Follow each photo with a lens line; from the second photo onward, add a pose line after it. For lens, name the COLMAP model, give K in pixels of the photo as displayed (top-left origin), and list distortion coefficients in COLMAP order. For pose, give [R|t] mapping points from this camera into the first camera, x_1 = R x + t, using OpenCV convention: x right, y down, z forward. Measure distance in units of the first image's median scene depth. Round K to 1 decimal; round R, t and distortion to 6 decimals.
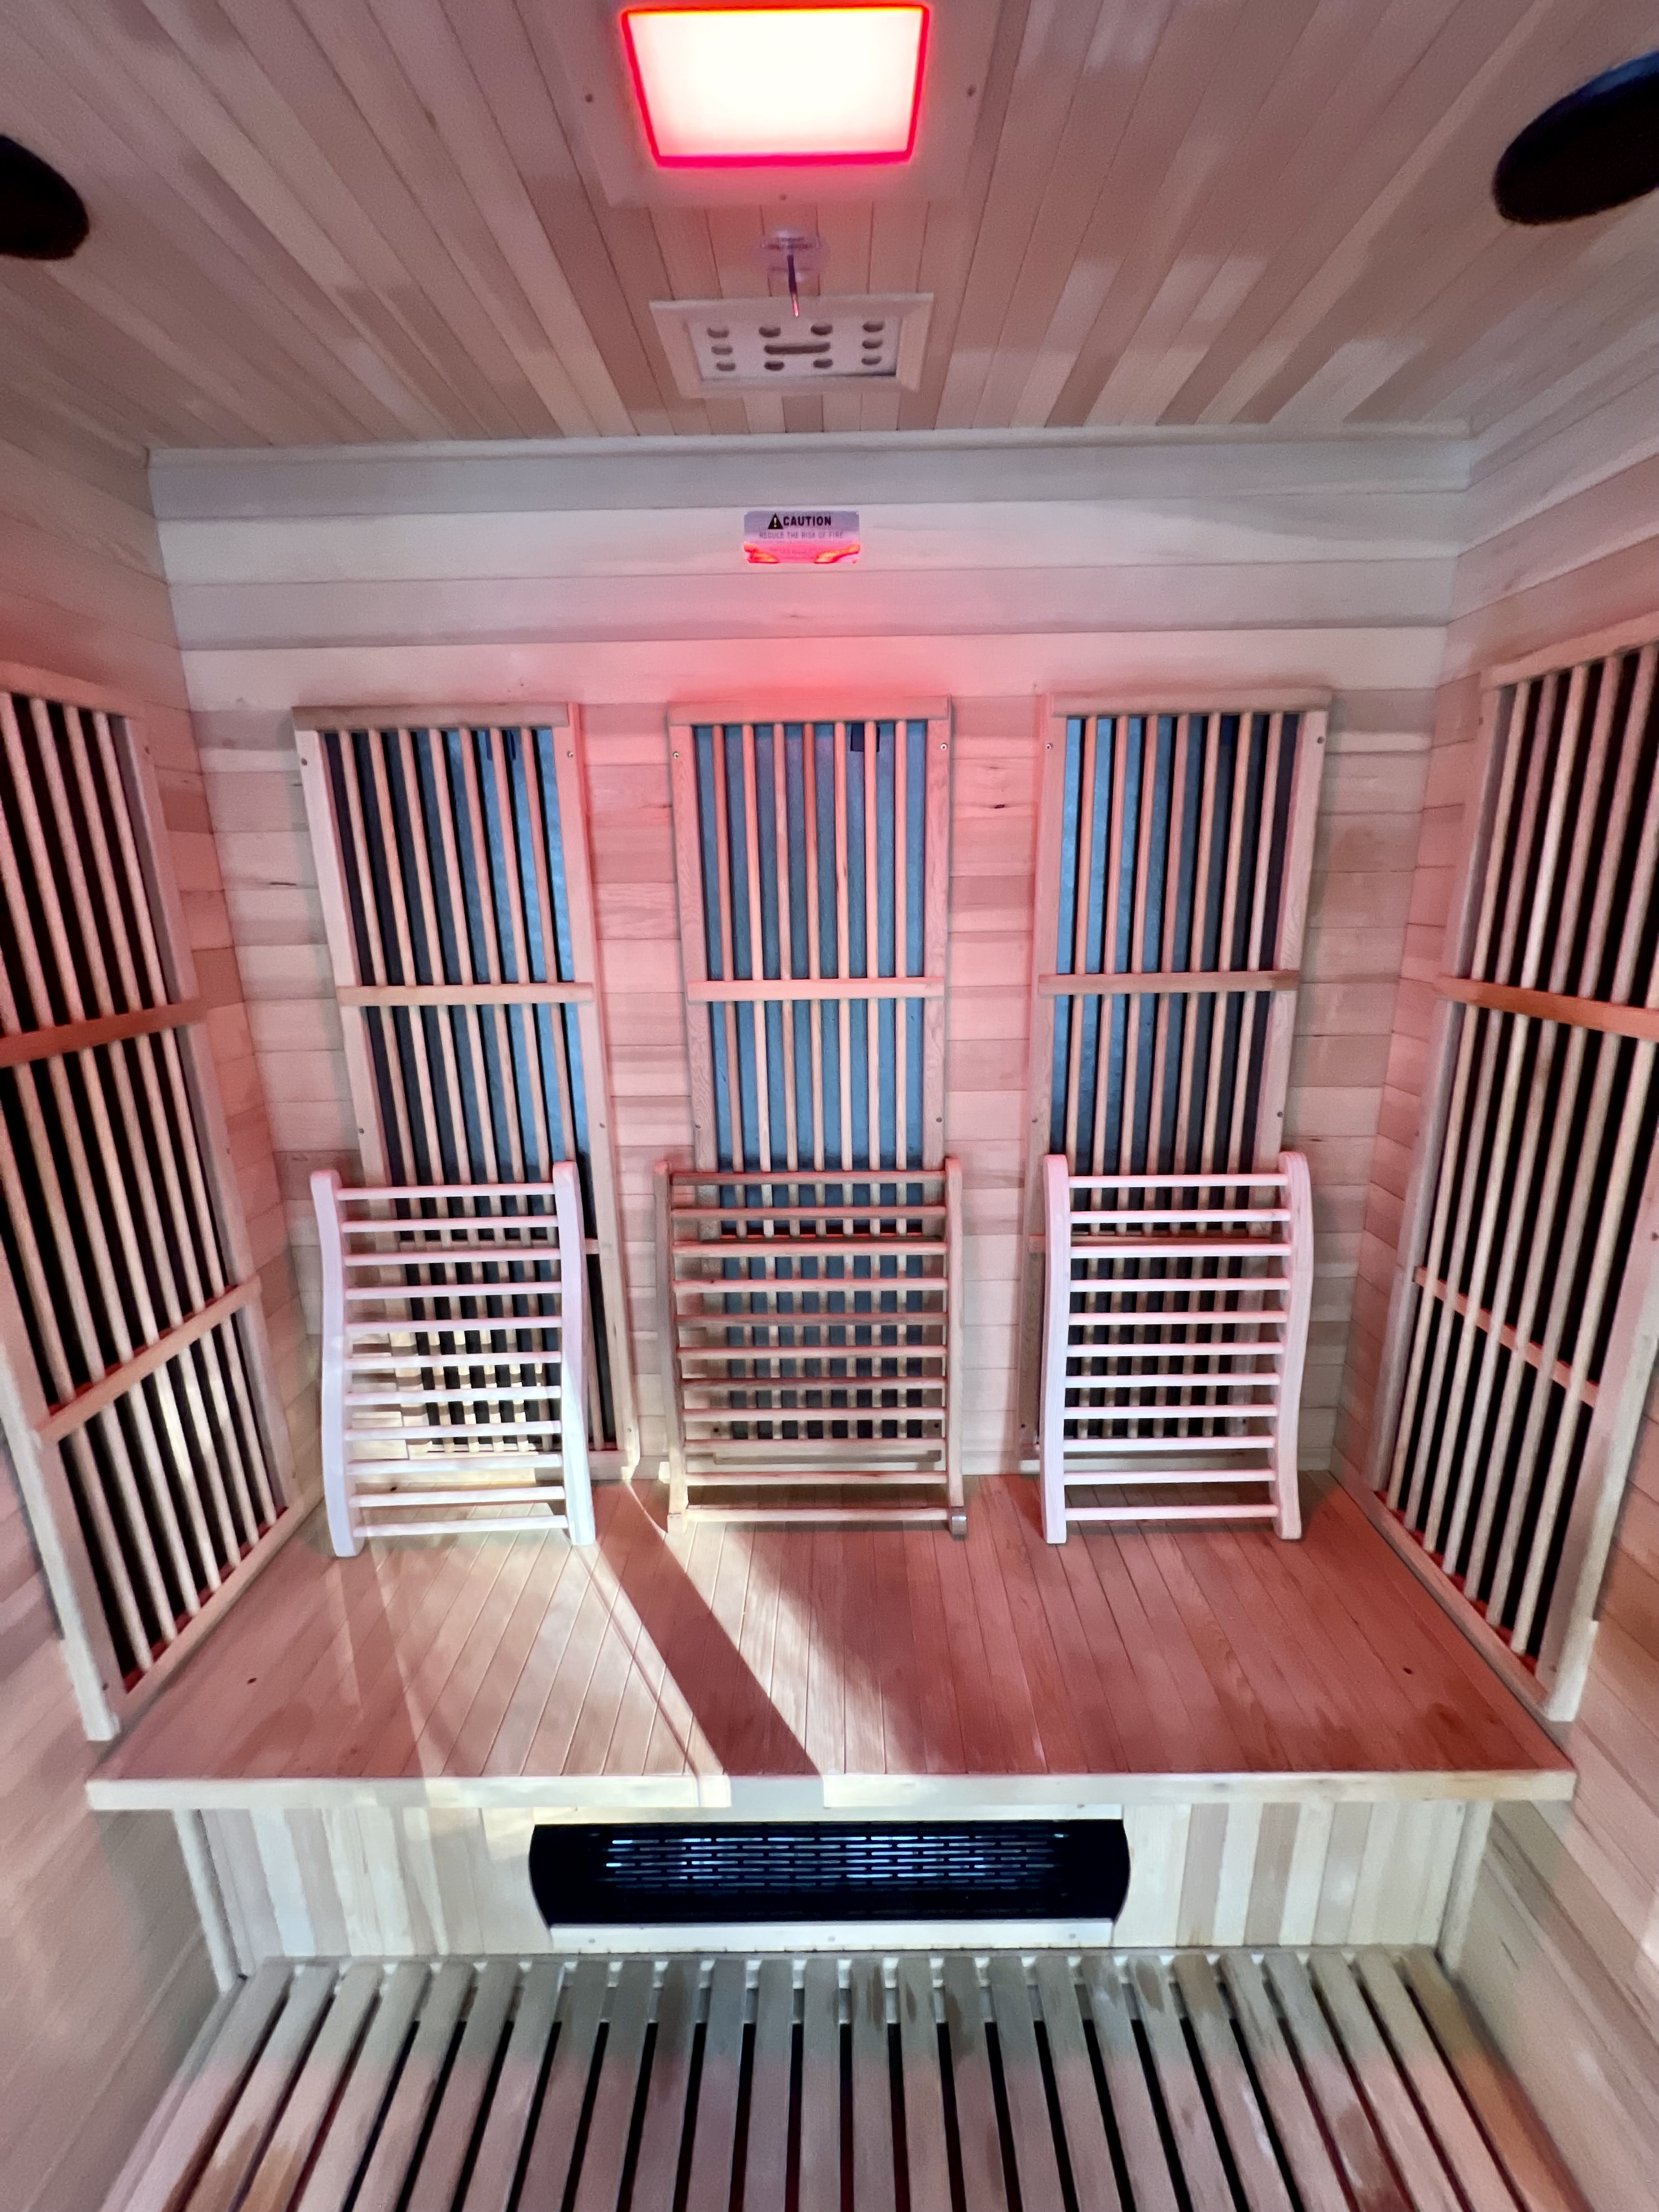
lens RADIAL K [[888.2, 0, 829.5], [0, 888.2, 1106.0], [0, 0, 1]] dist [0.001913, 0.000395]
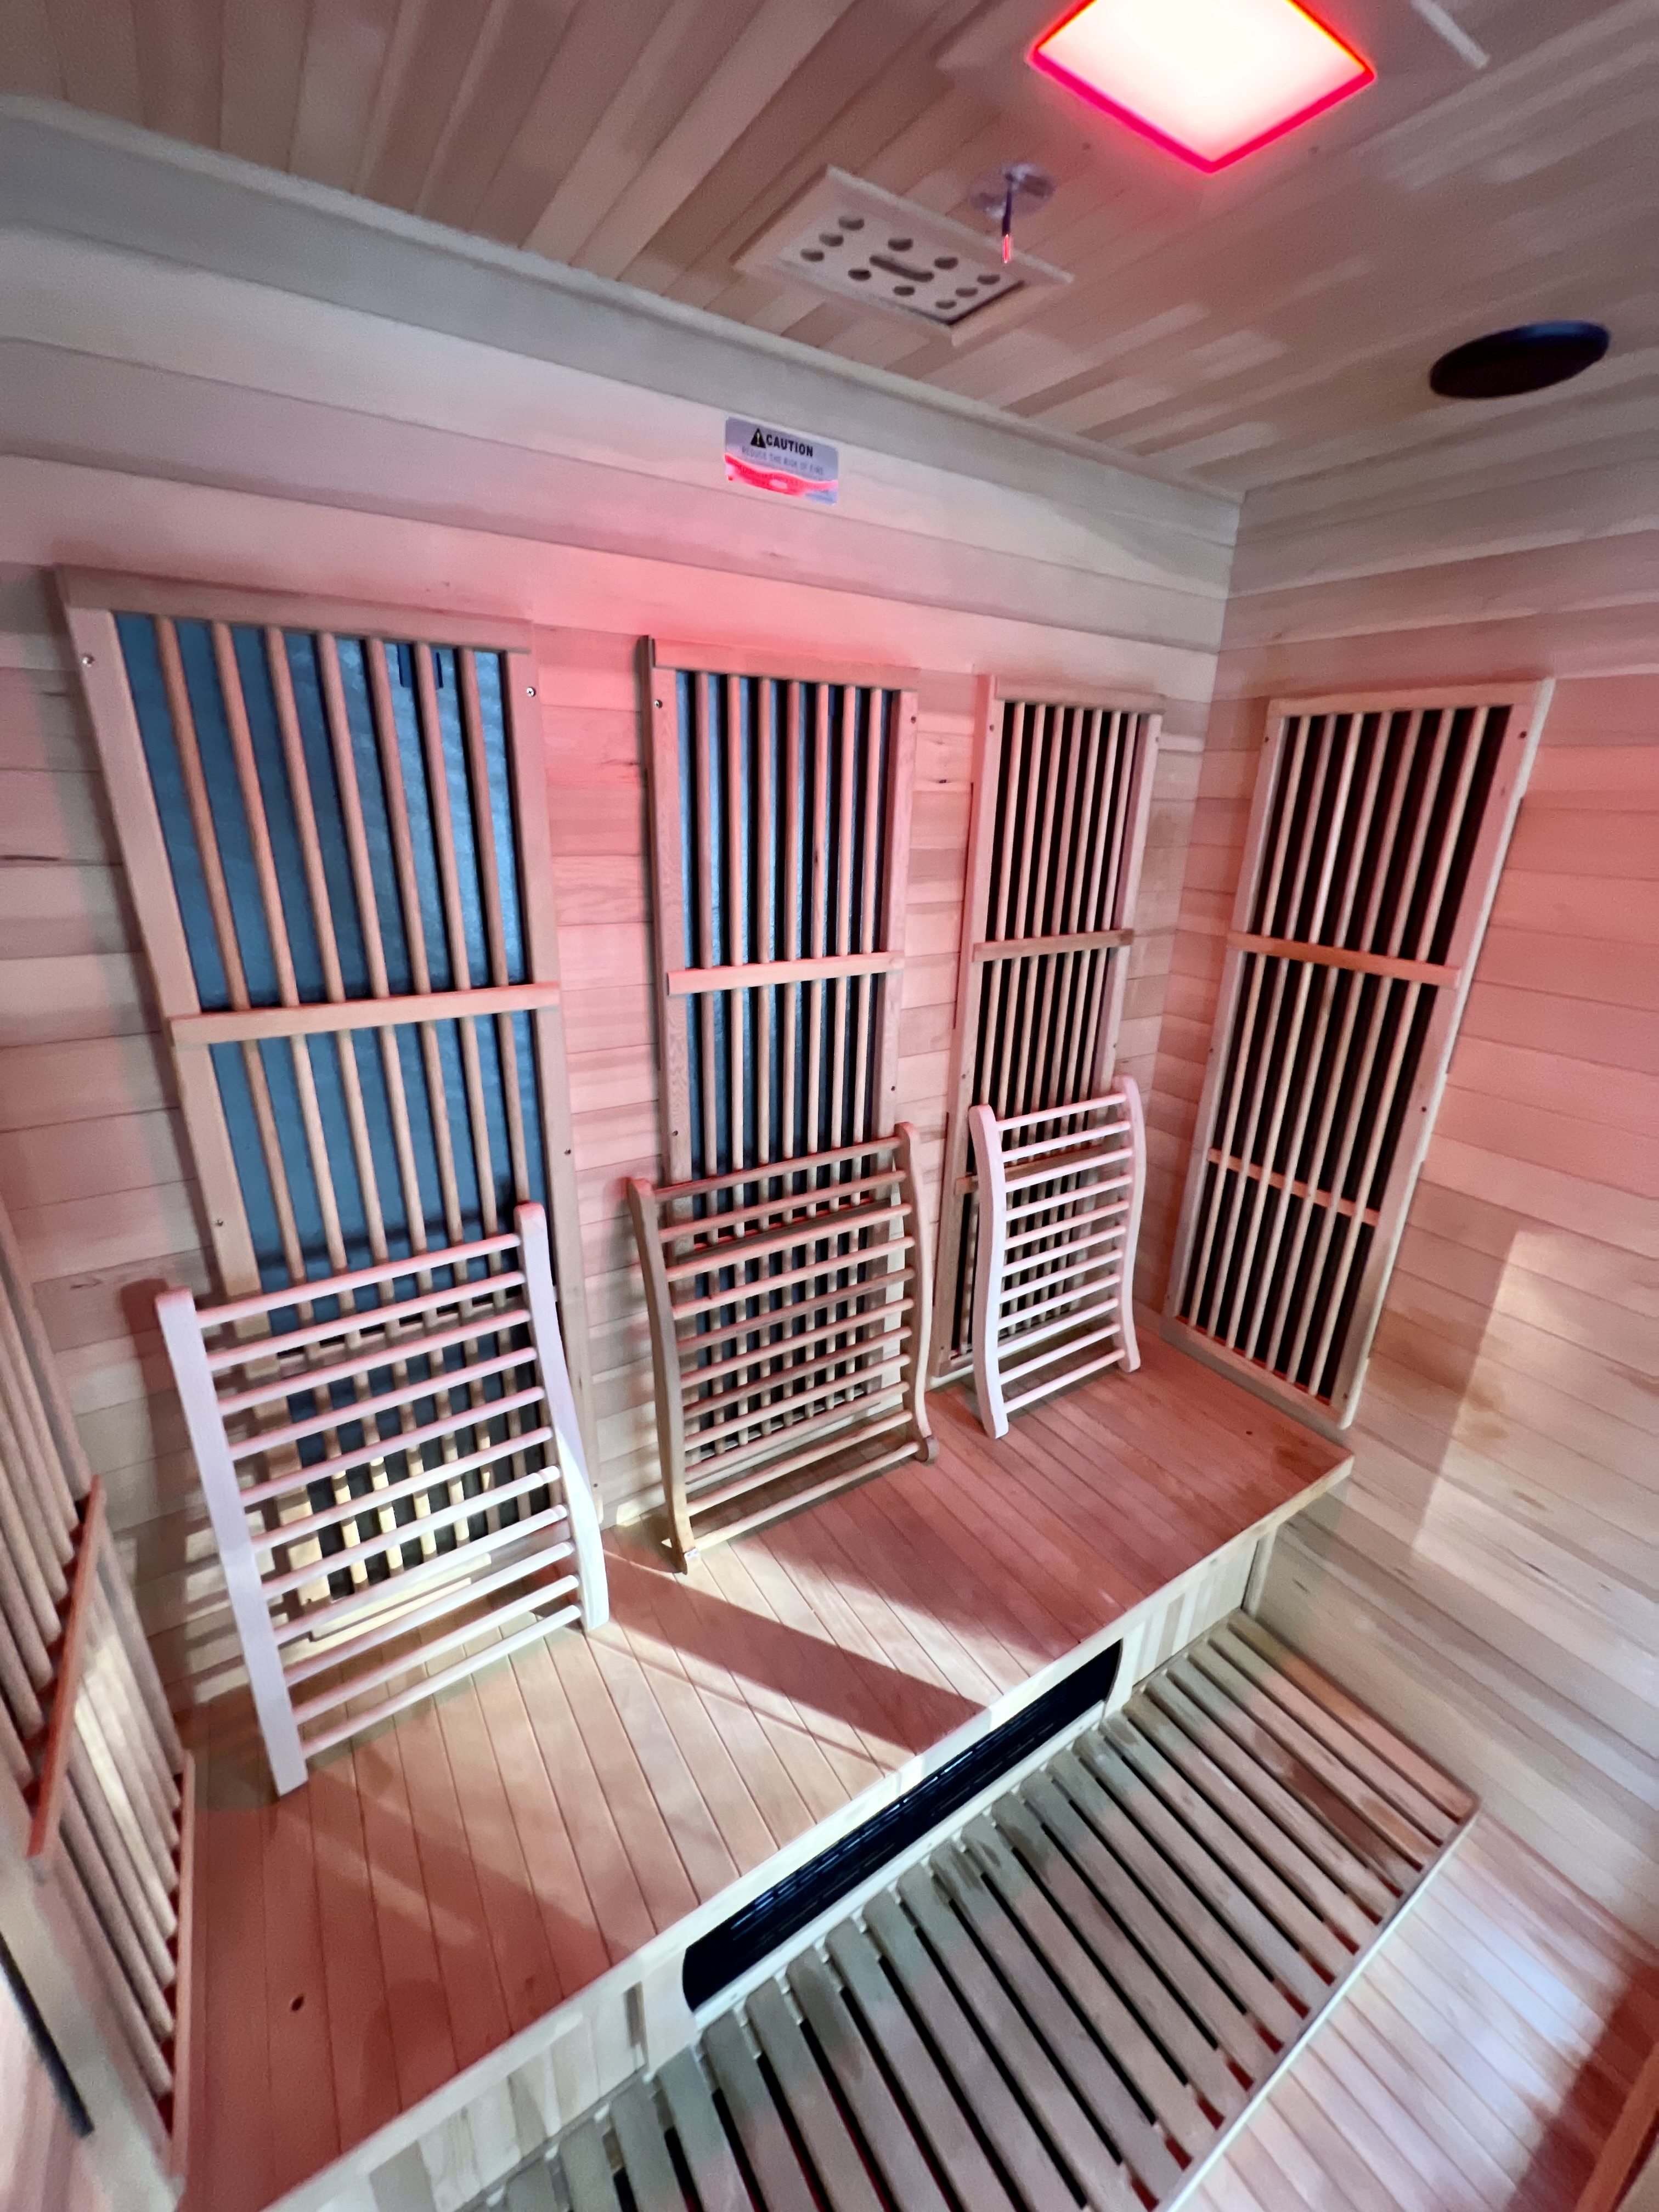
lens RADIAL K [[886.2, 0, 831.1], [0, 886.2, 1102.9], [0, 0, 1]] dist [-0.002590, 0.000084]
pose [[0.833091, -0.149263, 0.532616, -0.549400], [0.097554, 0.987457, 0.124141, -0.116222], [-0.544466, -0.051462, 0.837203, 0.204575]]
